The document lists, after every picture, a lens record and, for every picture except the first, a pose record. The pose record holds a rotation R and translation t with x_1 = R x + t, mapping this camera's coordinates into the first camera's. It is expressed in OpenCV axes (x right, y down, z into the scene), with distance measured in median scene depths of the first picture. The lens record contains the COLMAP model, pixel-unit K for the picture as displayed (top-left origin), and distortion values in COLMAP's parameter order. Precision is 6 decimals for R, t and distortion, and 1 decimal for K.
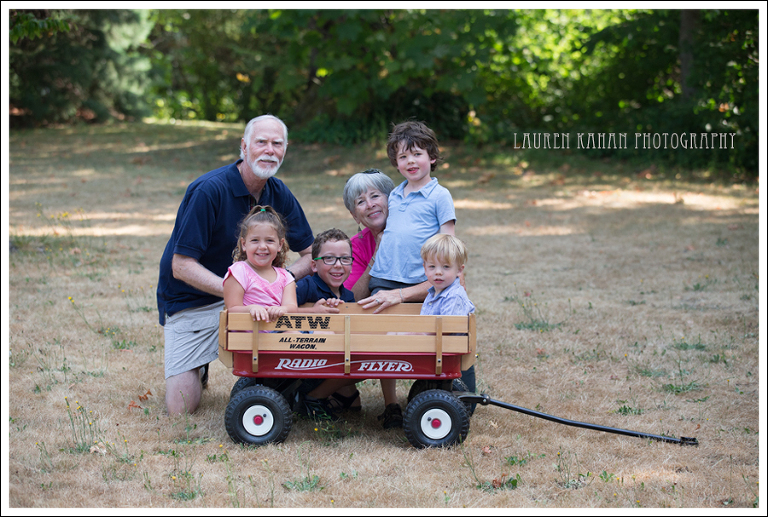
lens RADIAL K [[2283.6, 0, 384.0], [0, 2283.6, 258.5], [0, 0, 1]] dist [-0.166734, -2.569143]
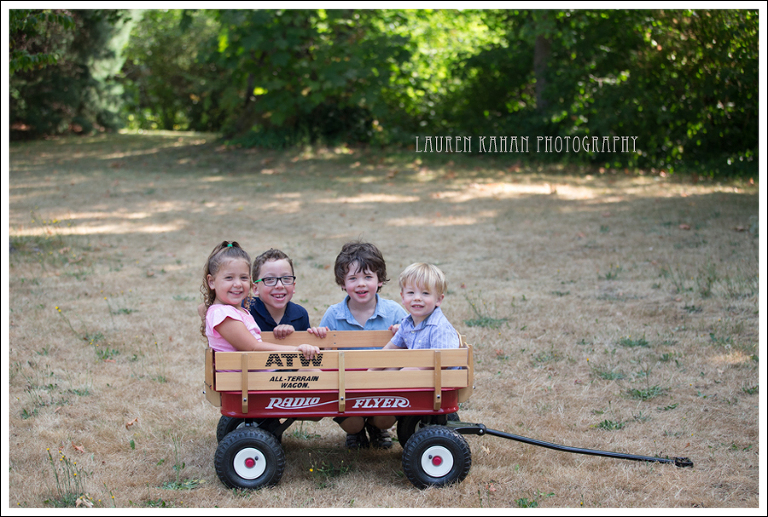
lens RADIAL K [[1472.9, 0, 384.0], [0, 1472.9, 258.5], [0, 0, 1]] dist [-0.374813, 0.061950]
pose [[0.997030, -0.022977, 0.073501, -0.025419], [0.020501, 0.999203, 0.034264, -0.020578], [-0.074229, -0.032656, 0.996706, 0.236226]]
